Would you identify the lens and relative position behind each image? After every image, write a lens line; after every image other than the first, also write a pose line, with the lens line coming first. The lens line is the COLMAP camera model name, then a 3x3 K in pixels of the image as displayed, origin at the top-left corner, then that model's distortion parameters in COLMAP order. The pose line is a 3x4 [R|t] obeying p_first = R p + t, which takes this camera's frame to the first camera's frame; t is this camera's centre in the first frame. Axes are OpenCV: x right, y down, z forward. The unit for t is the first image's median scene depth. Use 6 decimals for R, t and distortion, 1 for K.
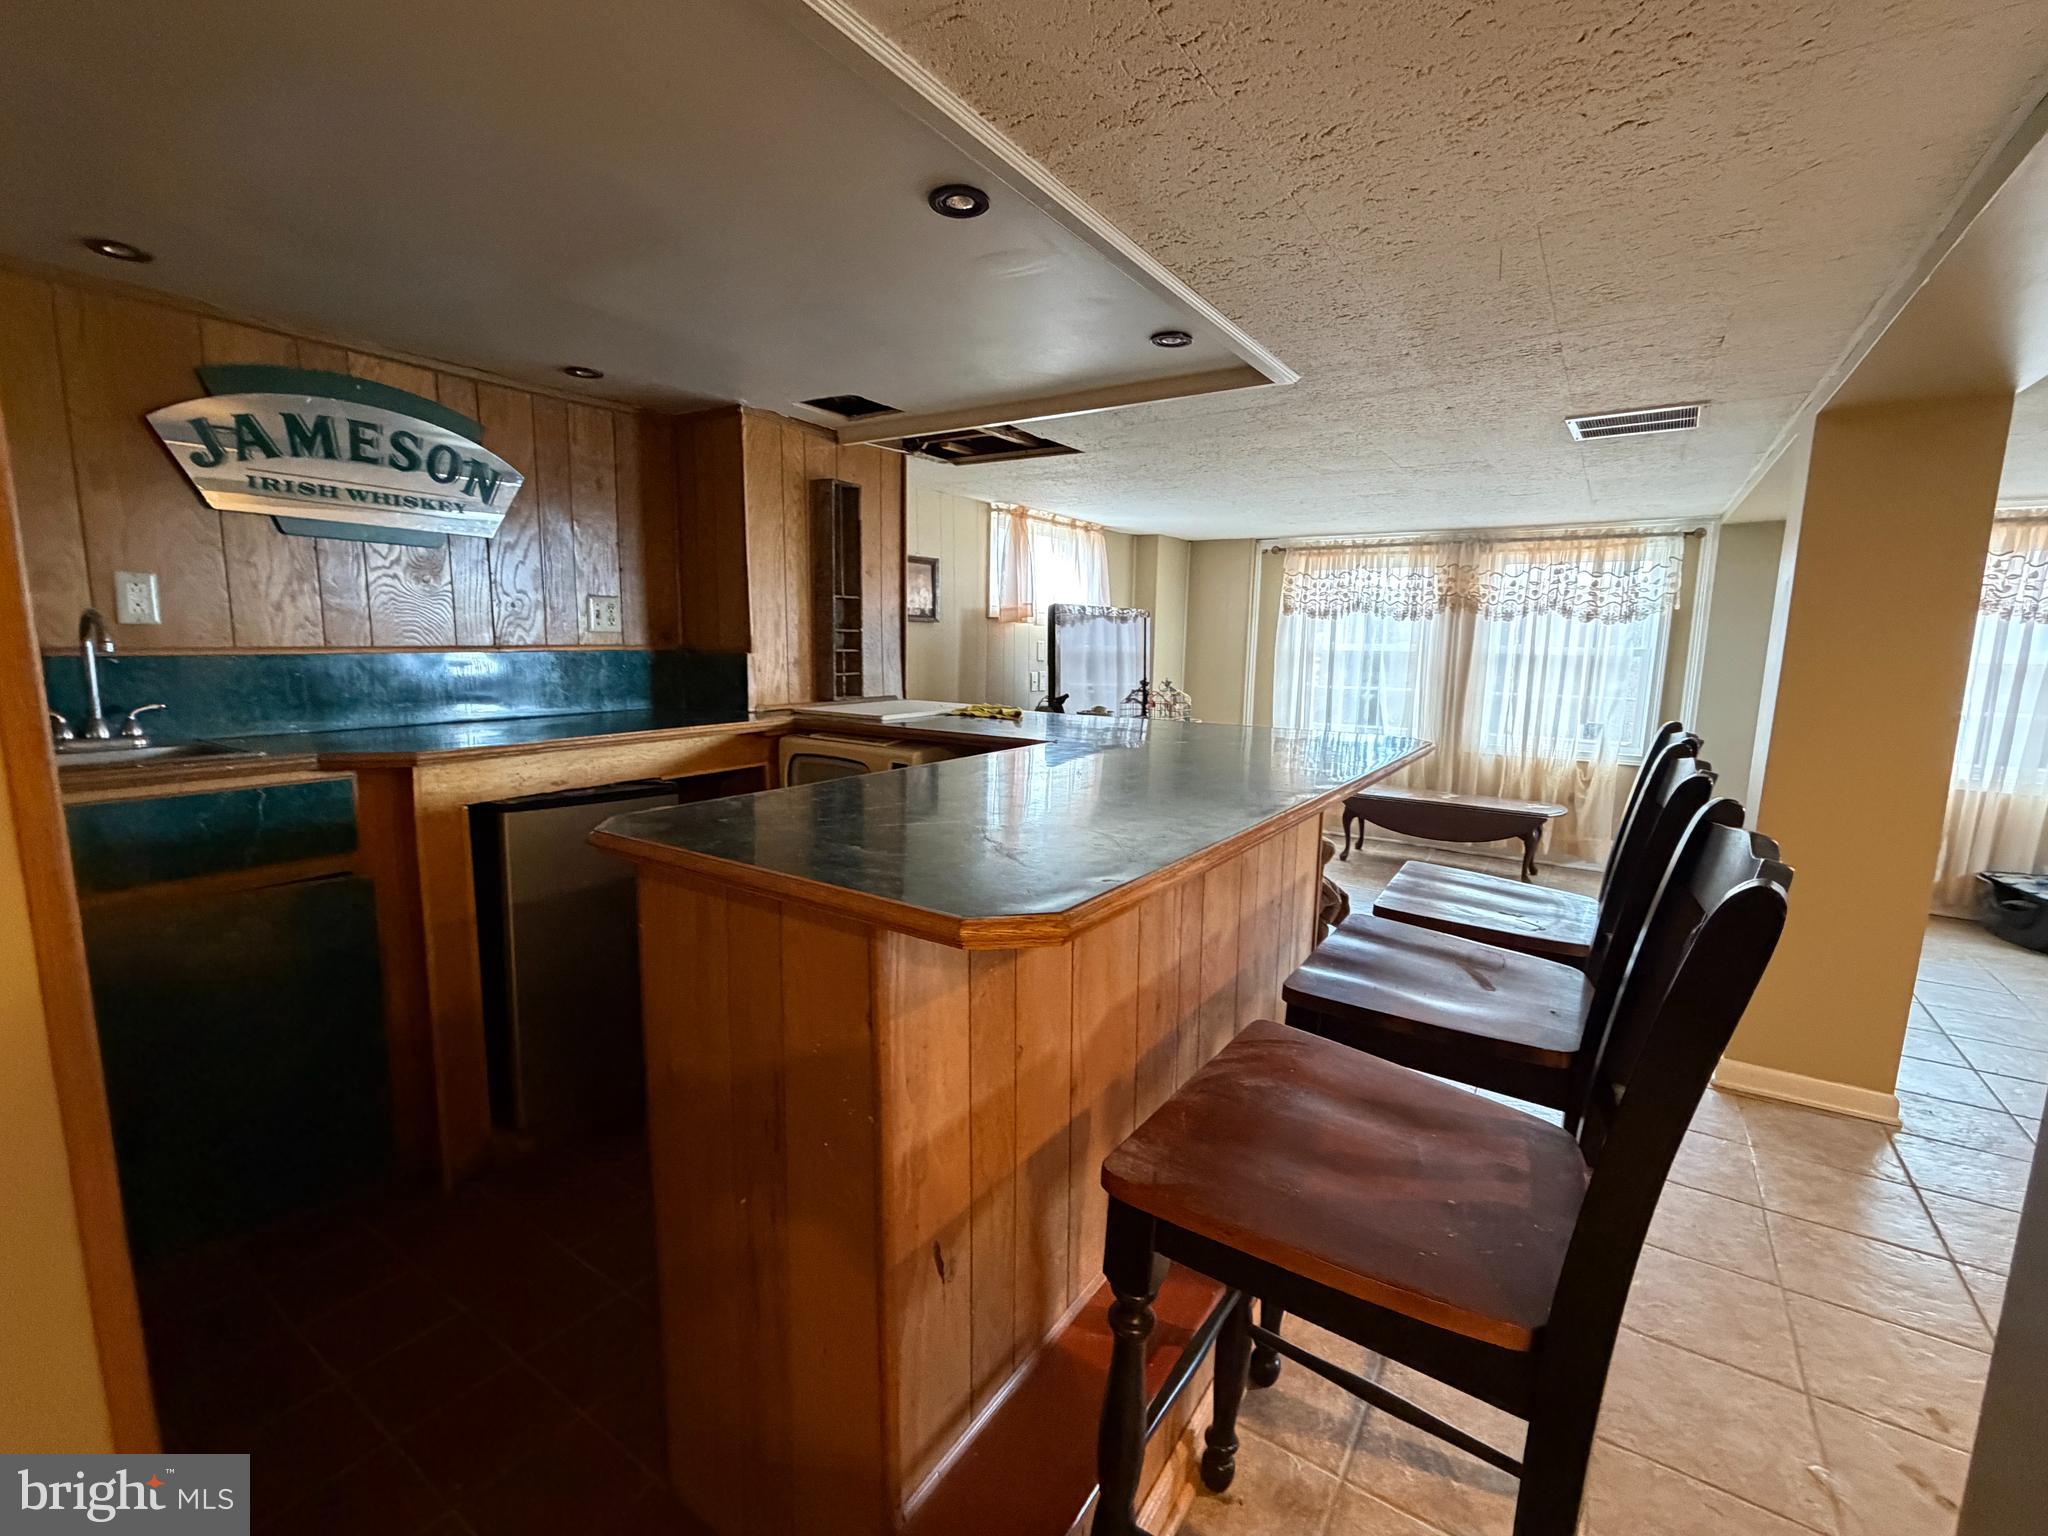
lens RADIAL K [[880.9, 0, 1014.9], [0, 880.9, 767.8], [0, 0, 1]] dist [-0.002440, -0.000637]
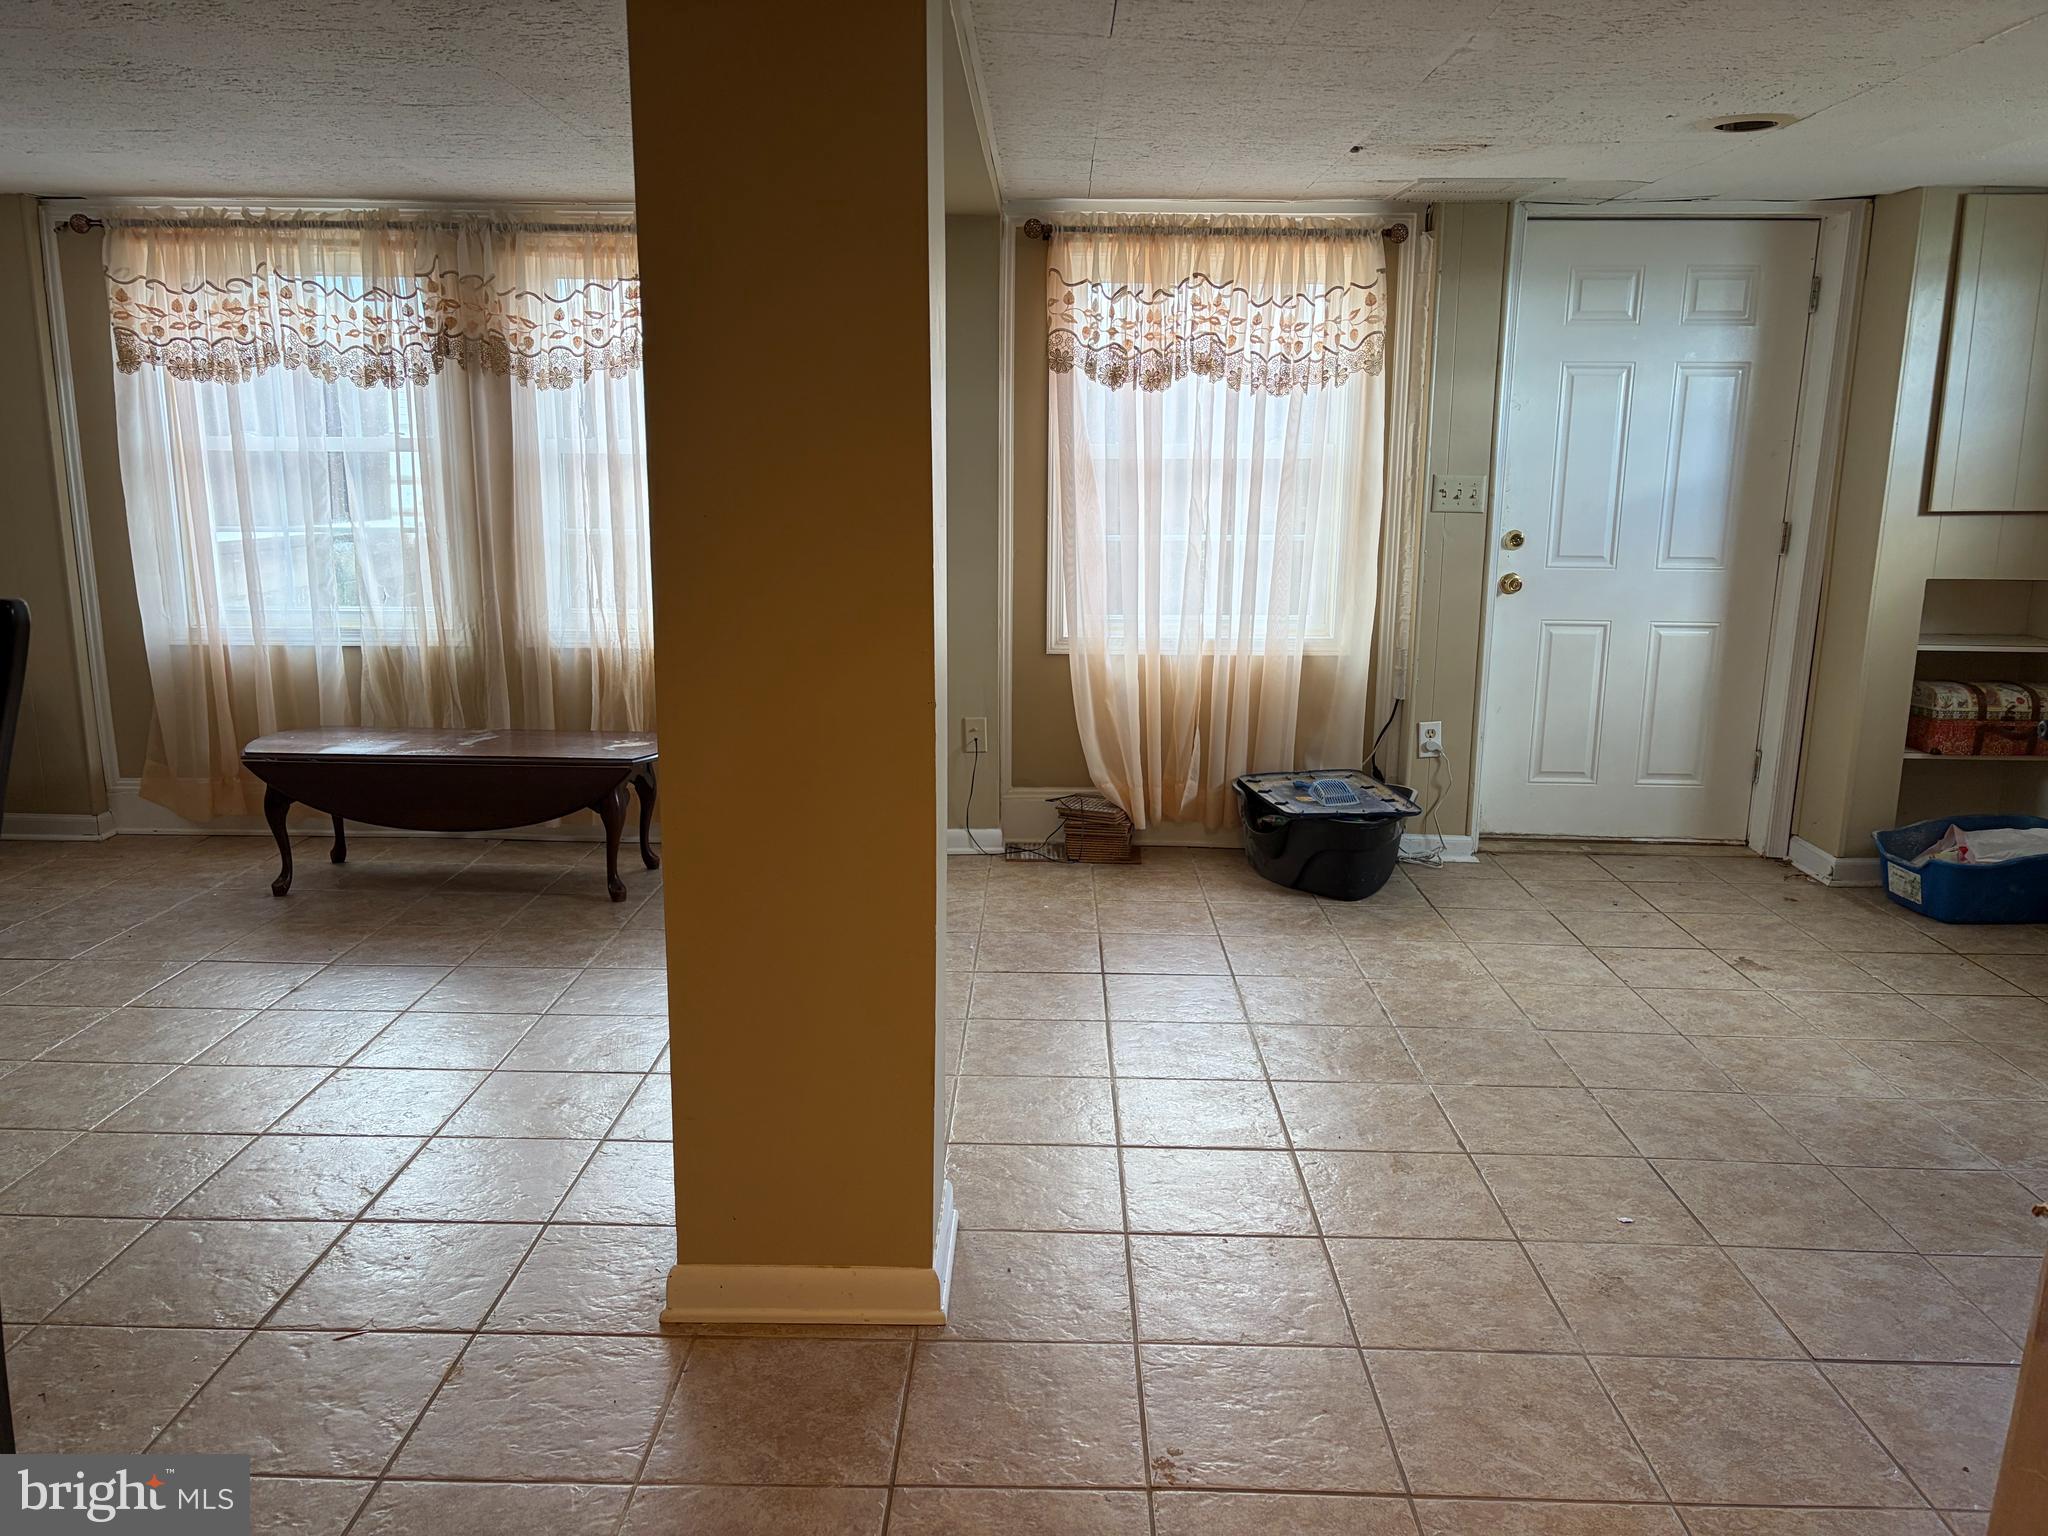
lens RADIAL K [[1548.5, 0, 1023.5], [0, 1548.5, 762.5], [0, 0, 1]] dist [0.037829, -0.027156]
pose [[0.838580, -0.117602, 0.531934, 0.310407], [0.086330, 0.992771, 0.083388, -0.002896], [-0.537895, -0.024005, 0.842670, 0.092756]]
